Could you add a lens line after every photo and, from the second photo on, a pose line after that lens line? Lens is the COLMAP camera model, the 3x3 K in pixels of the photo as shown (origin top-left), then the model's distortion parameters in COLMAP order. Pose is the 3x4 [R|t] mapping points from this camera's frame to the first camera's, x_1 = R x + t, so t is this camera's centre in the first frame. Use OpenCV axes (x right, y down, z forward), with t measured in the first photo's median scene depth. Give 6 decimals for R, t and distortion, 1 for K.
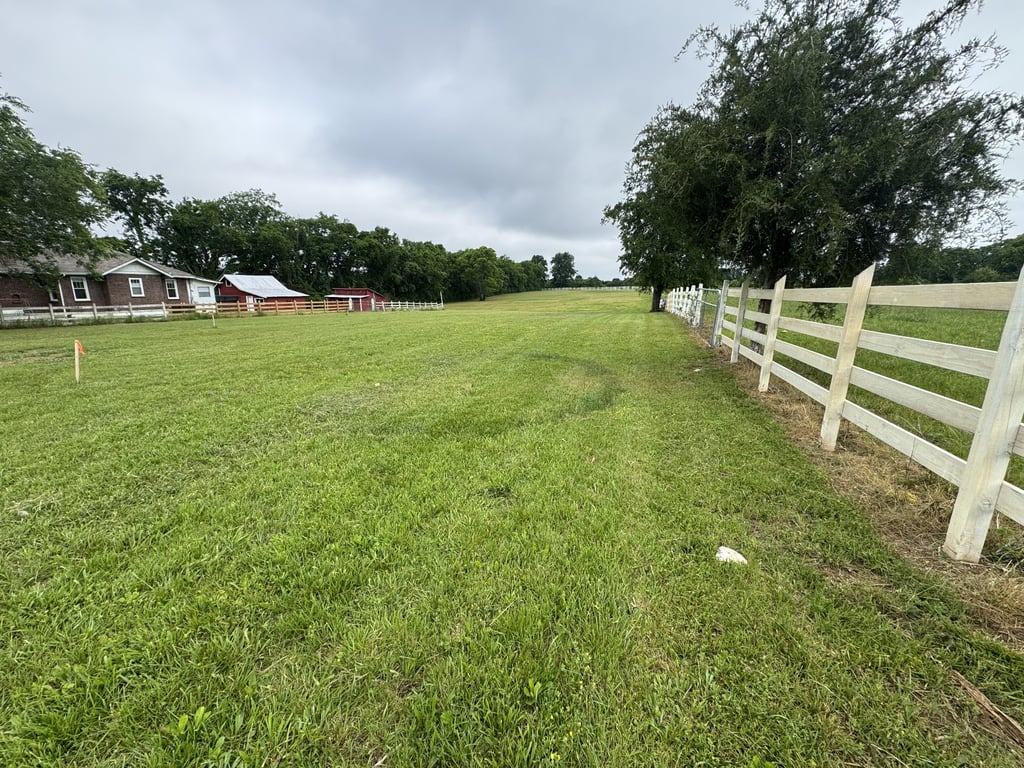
lens RADIAL K [[407.6, 0, 511.1], [0, 407.6, 383.6], [0, 0, 1]] dist [-0.003116, 0.000685]
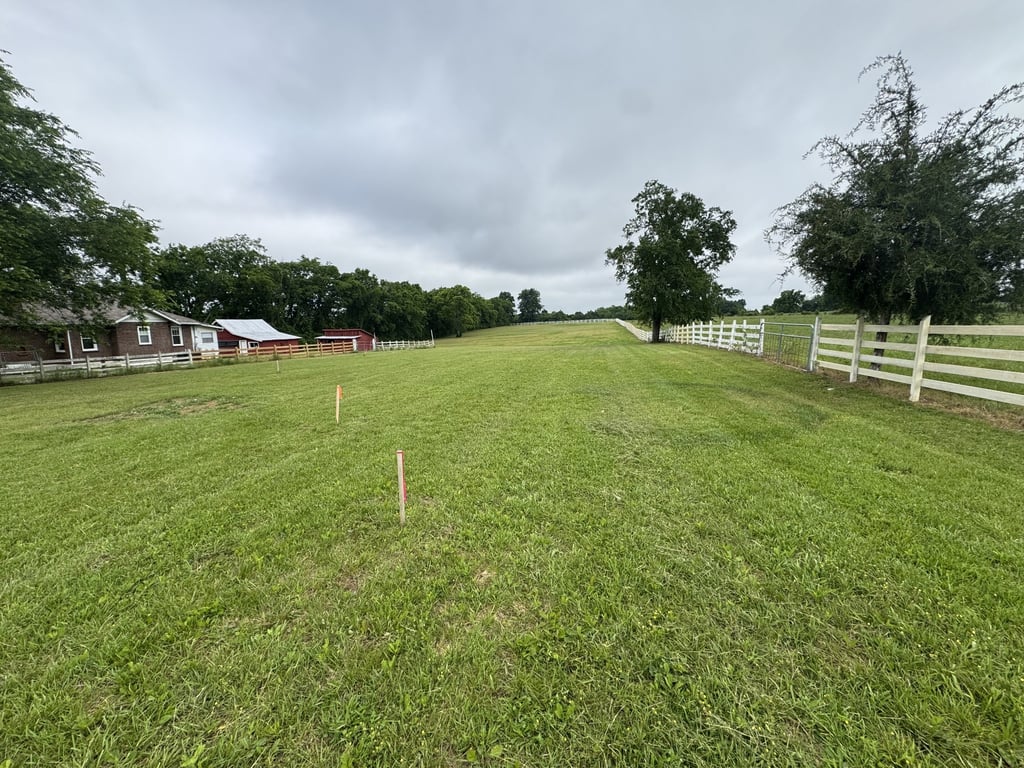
lens RADIAL K [[407.6, 0, 511.4], [0, 407.6, 383.8], [0, 0, 1]] dist [-0.003116, 0.000685]
pose [[0.995266, -0.041605, 0.087830, -0.078415], [0.048723, 0.995561, -0.080523, 0.000560], [-0.084090, 0.084422, 0.992876, -0.020610]]
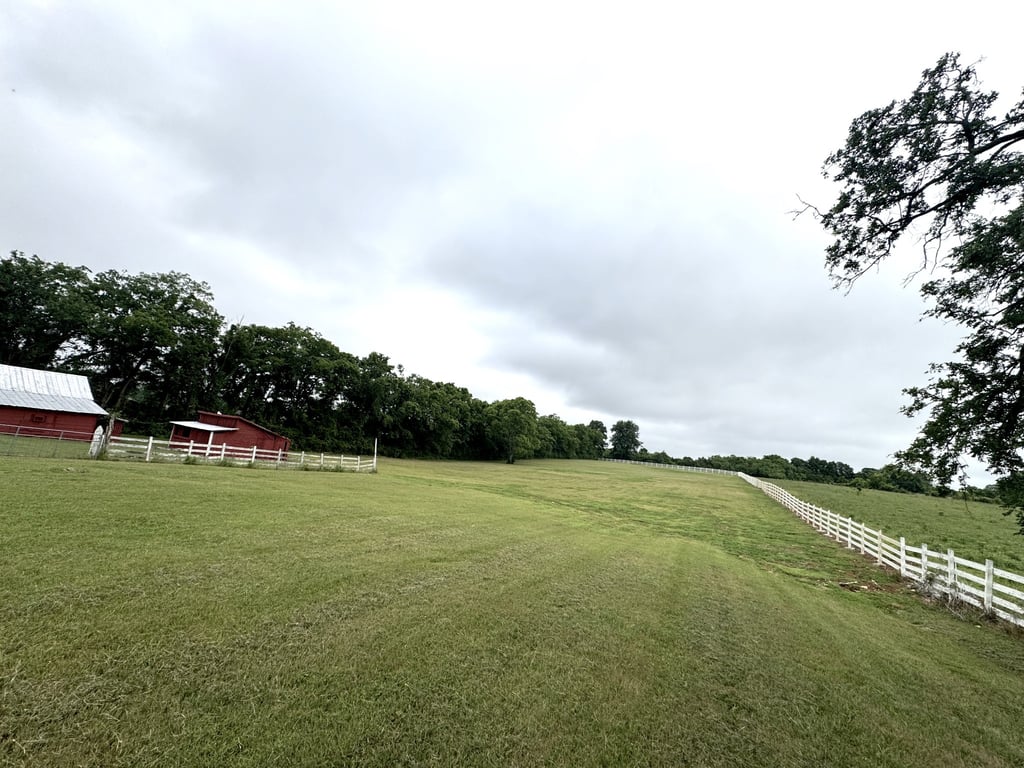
lens RADIAL K [[407.6, 0, 512.2], [0, 407.6, 383.4], [0, 0, 1]] dist [-0.003116, 0.000685]
pose [[0.981544, 0.093822, -0.166639, 0.105583], [-0.150432, 0.916814, -0.369896, -0.134974], [0.118072, 0.388137, 0.914007, 0.555561]]
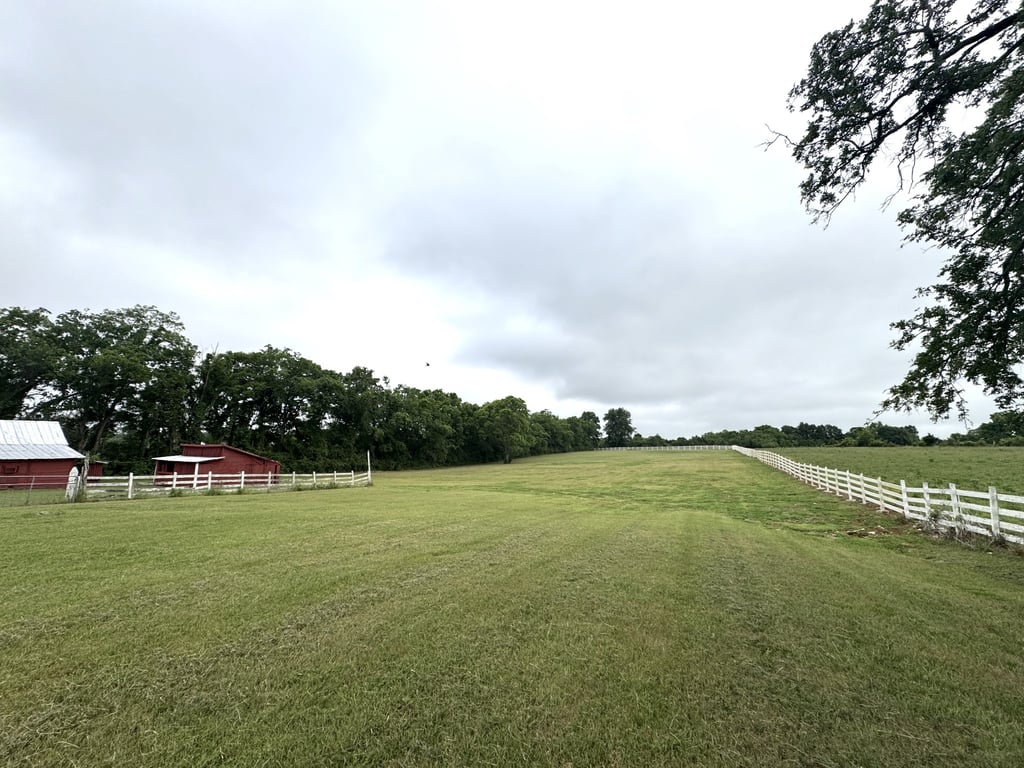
lens RADIAL K [[407.6, 0, 511.8], [0, 407.6, 383.9], [0, 0, 1]] dist [-0.003116, 0.000685]
pose [[0.990076, -0.018500, -0.139313, 0.105848], [-0.035323, 0.926718, -0.374095, -0.128681], [0.136024, 0.375303, 0.916867, 0.564984]]
